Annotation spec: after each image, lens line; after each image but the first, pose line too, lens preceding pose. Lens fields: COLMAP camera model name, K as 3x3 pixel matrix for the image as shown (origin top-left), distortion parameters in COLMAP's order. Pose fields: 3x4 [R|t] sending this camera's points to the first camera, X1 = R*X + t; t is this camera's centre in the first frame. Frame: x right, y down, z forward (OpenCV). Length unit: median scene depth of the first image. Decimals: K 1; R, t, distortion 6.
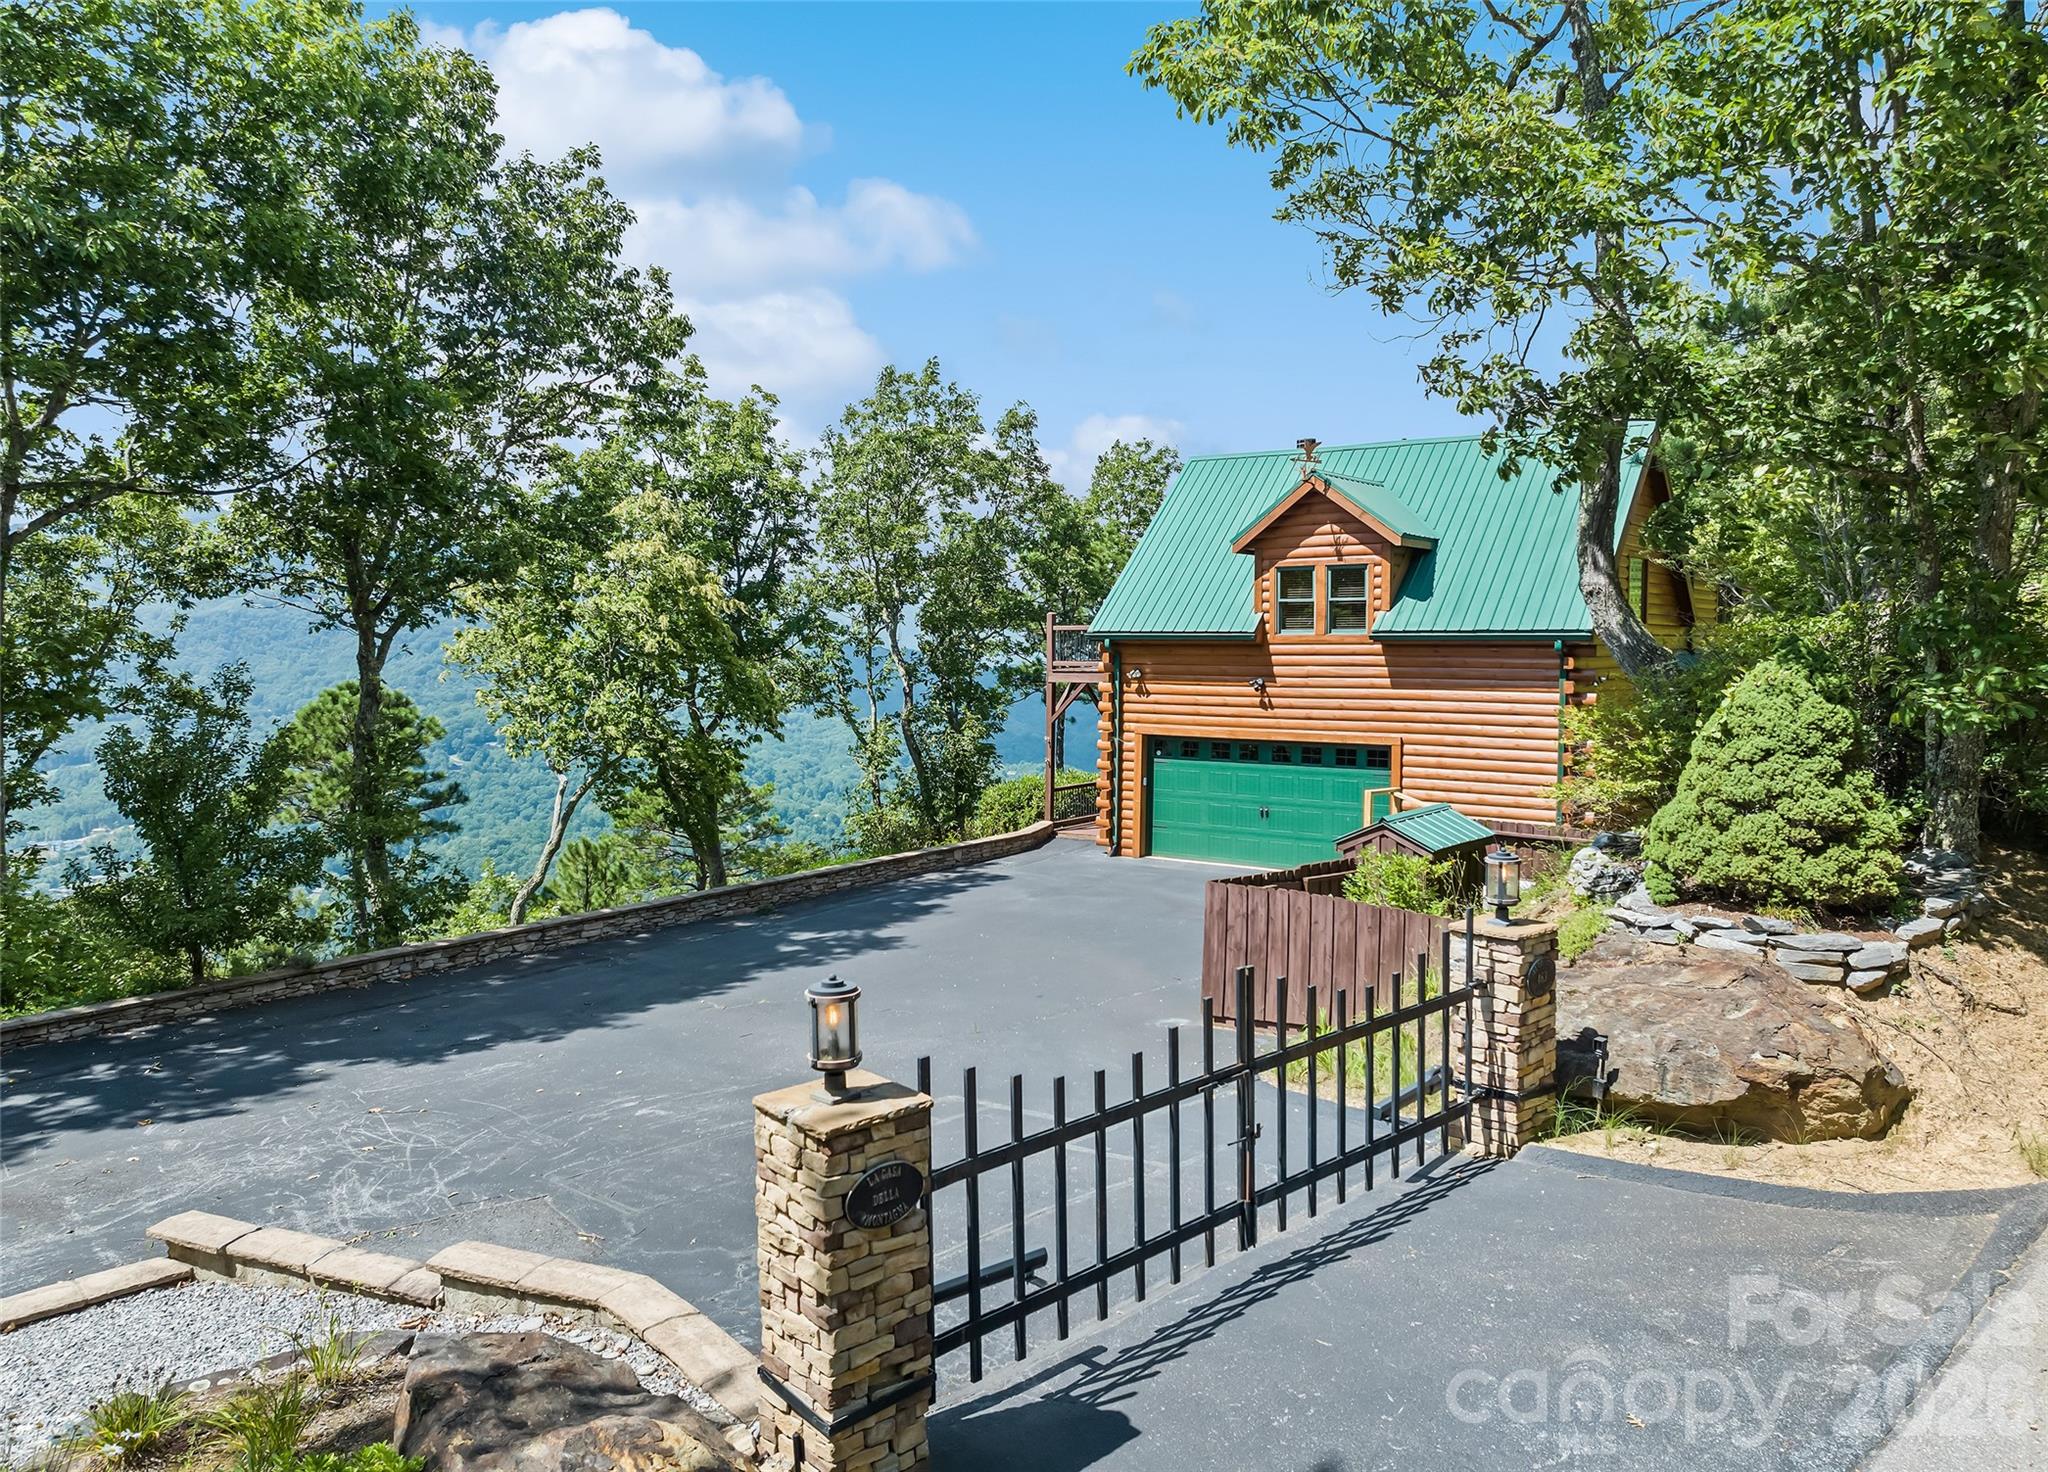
lens RADIAL K [[1496.3, 0, 1024.0], [0, 1496.3, 736.0], [0, 0, 1]] dist [-0.003659, 0.000061]
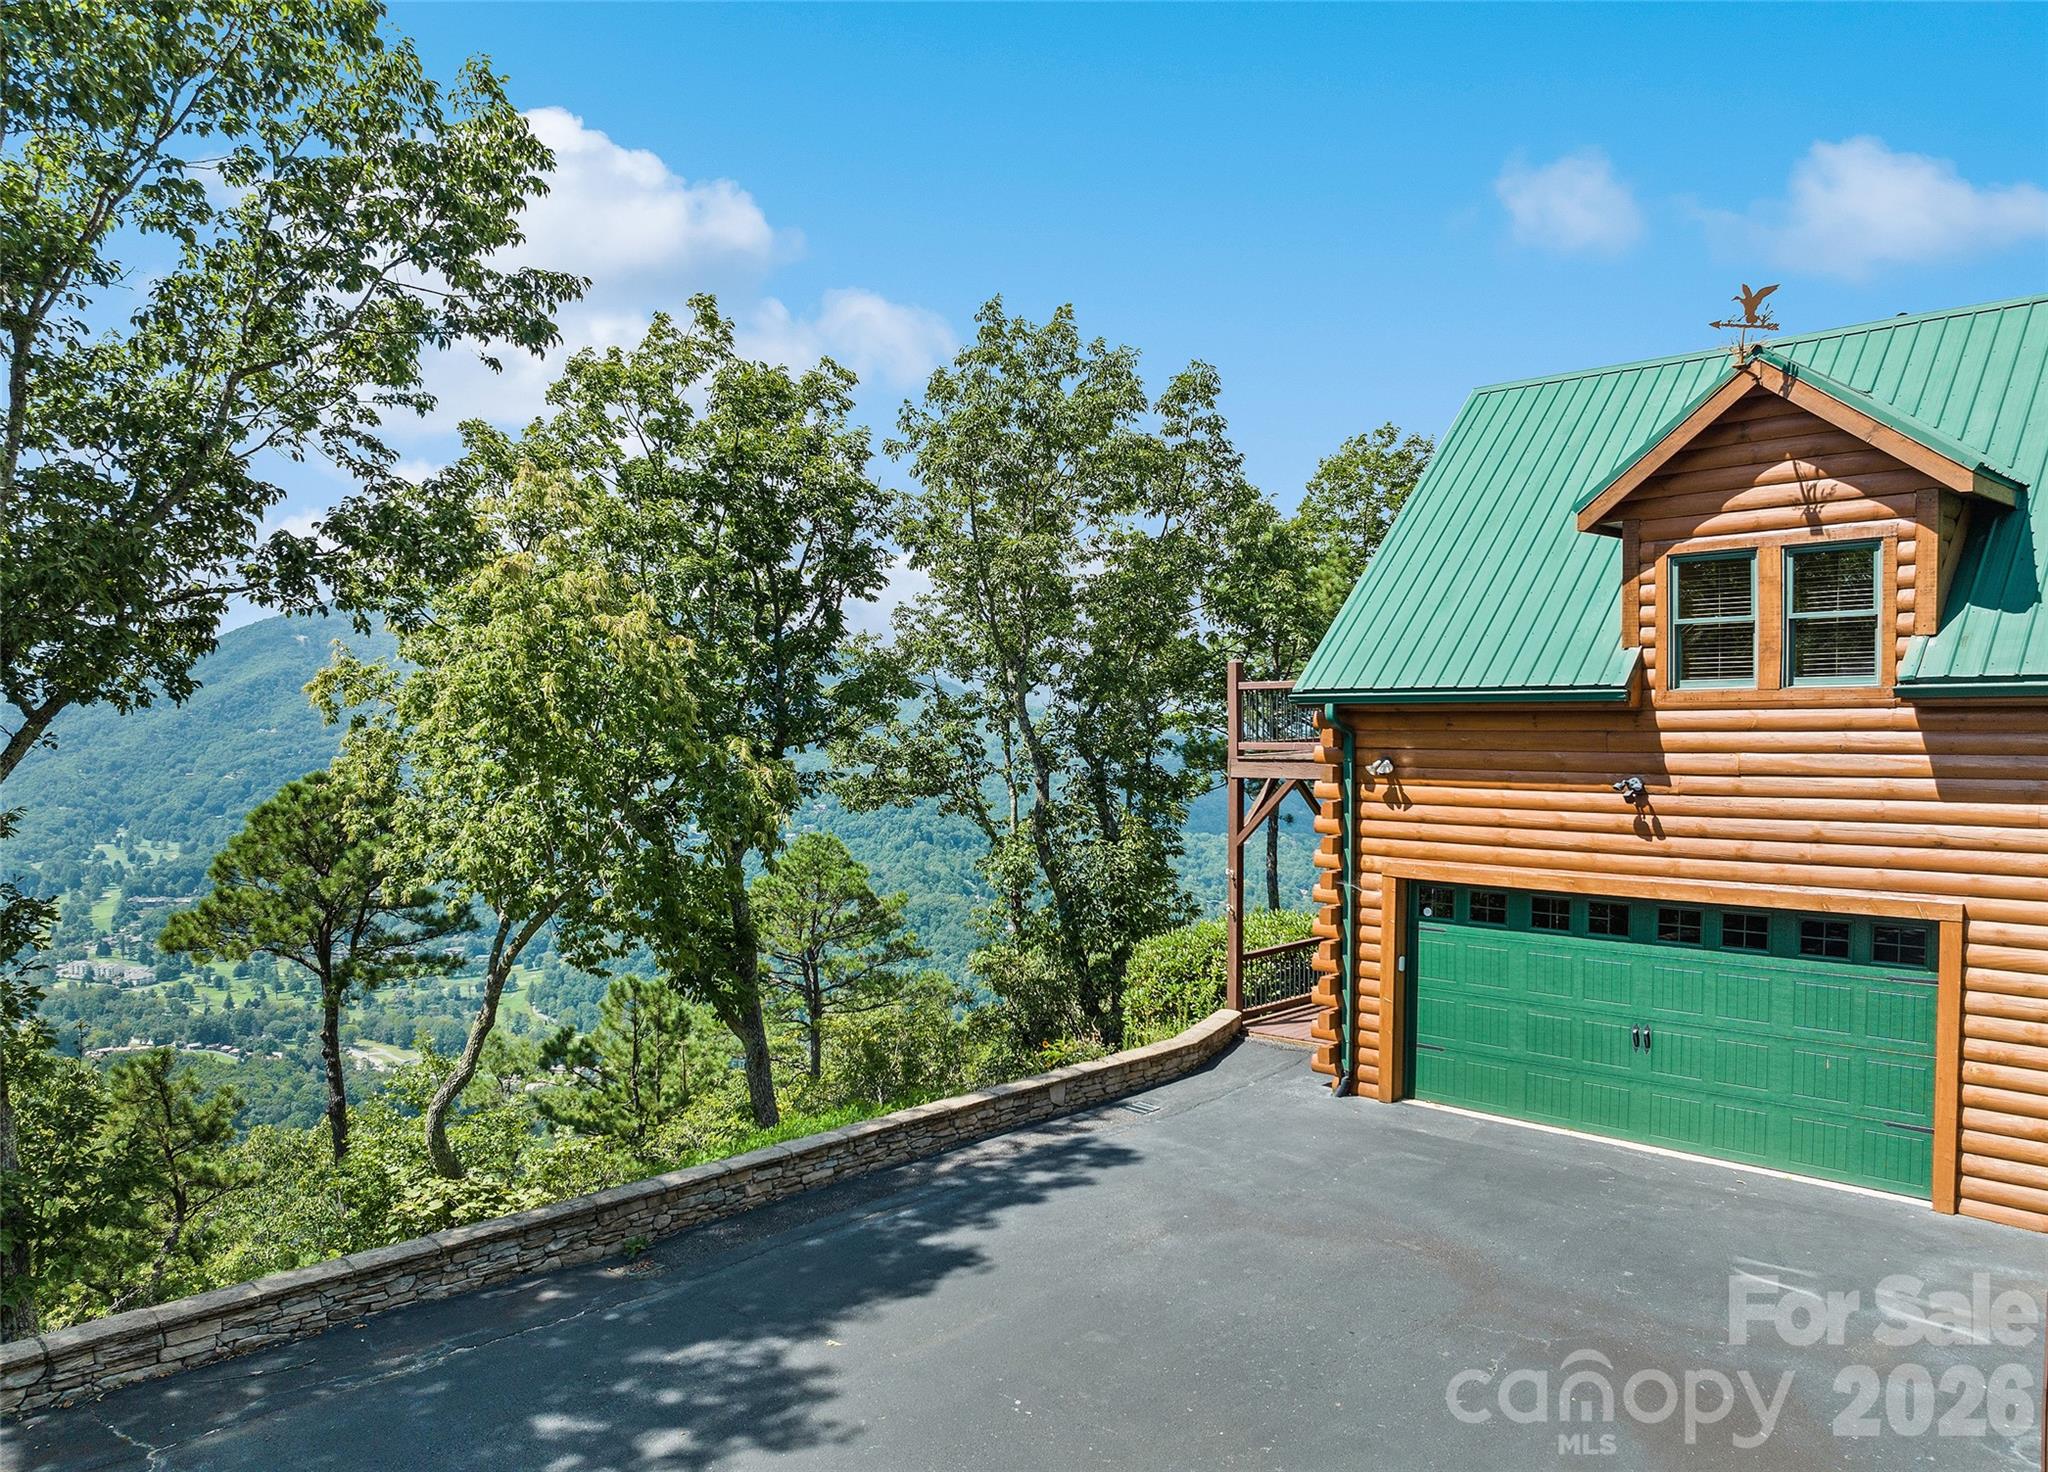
lens RADIAL K [[1478.4, 0, 1023.1], [0, 1478.4, 775.2], [0, 0, 1]] dist [-0.076230, 0.039326]
pose [[0.988701, -0.005196, -0.149812, 0.025270], [0.001968, 0.999763, -0.021685, -0.027006], [0.149889, 0.021145, 0.988477, 0.451035]]
